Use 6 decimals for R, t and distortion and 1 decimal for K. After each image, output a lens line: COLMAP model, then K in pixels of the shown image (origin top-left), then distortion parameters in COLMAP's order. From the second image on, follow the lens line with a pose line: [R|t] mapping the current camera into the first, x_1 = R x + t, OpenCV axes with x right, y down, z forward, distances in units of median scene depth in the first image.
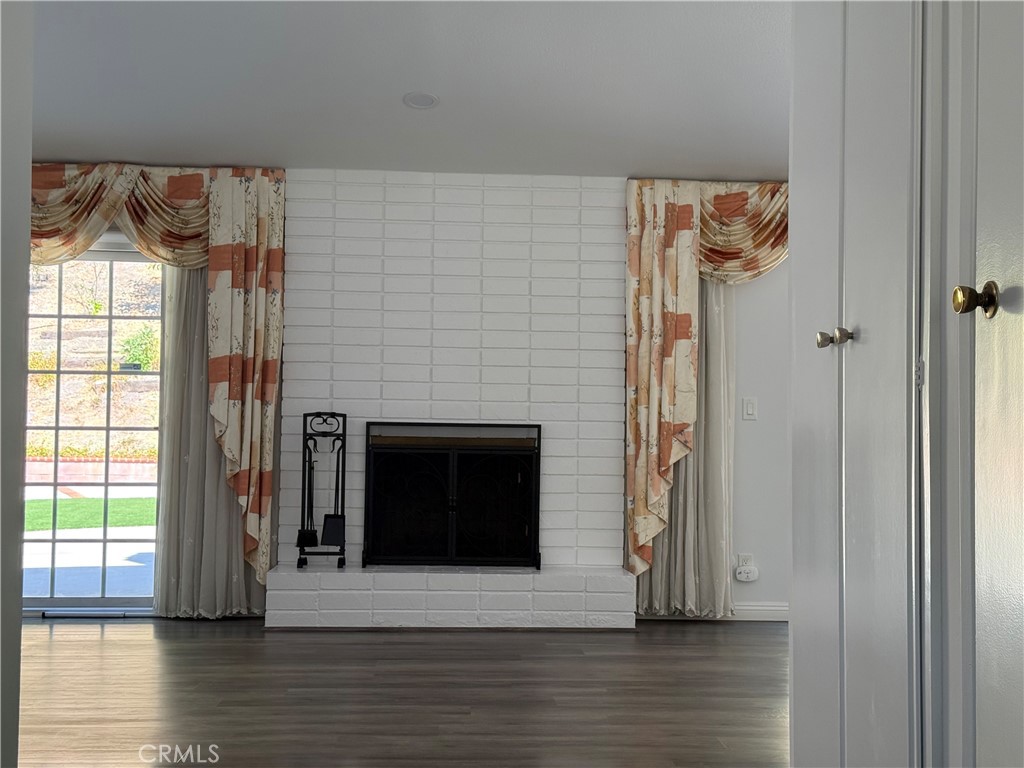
lens RADIAL K [[1437.0, 0, 506.8], [0, 1437.0, 392.6], [0, 0, 1]] dist [0.043297, 0.000000]
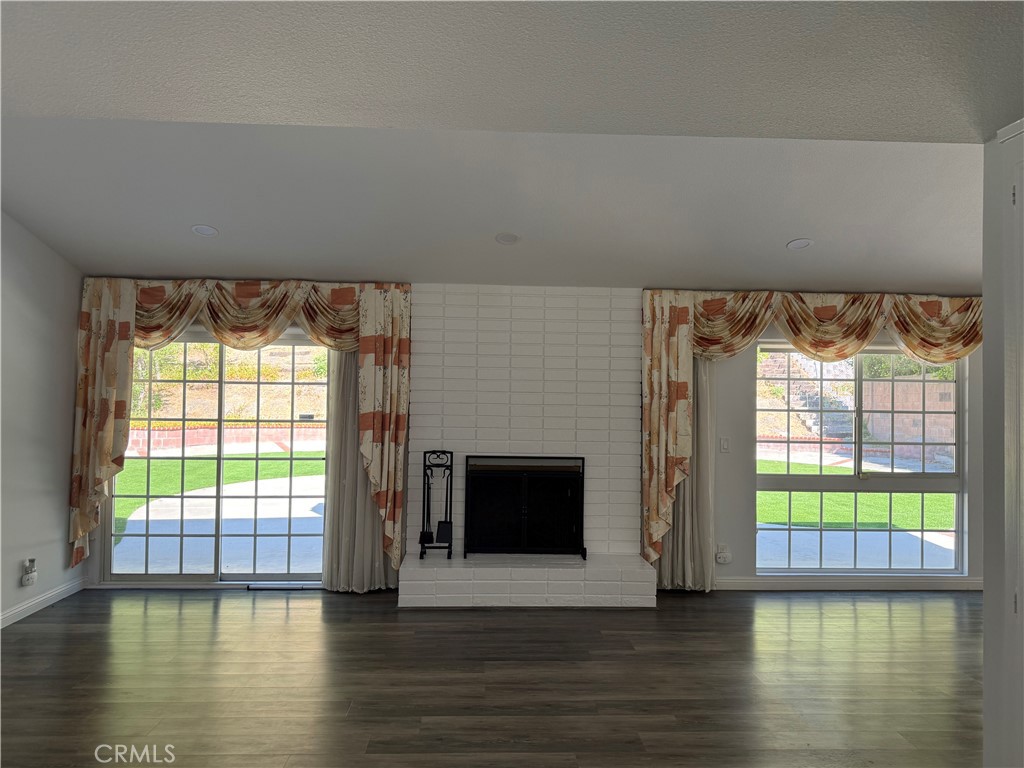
lens RADIAL K [[719.4, 0, 498.0], [0, 719.4, 386.2], [0, 0, 1]] dist [0.038208, -0.027993]
pose [[0.999890, 0.001664, -0.014739, -0.054626], [-0.001348, 0.999770, 0.021399, -0.067025], [0.014771, -0.021377, 0.999662, 0.268528]]
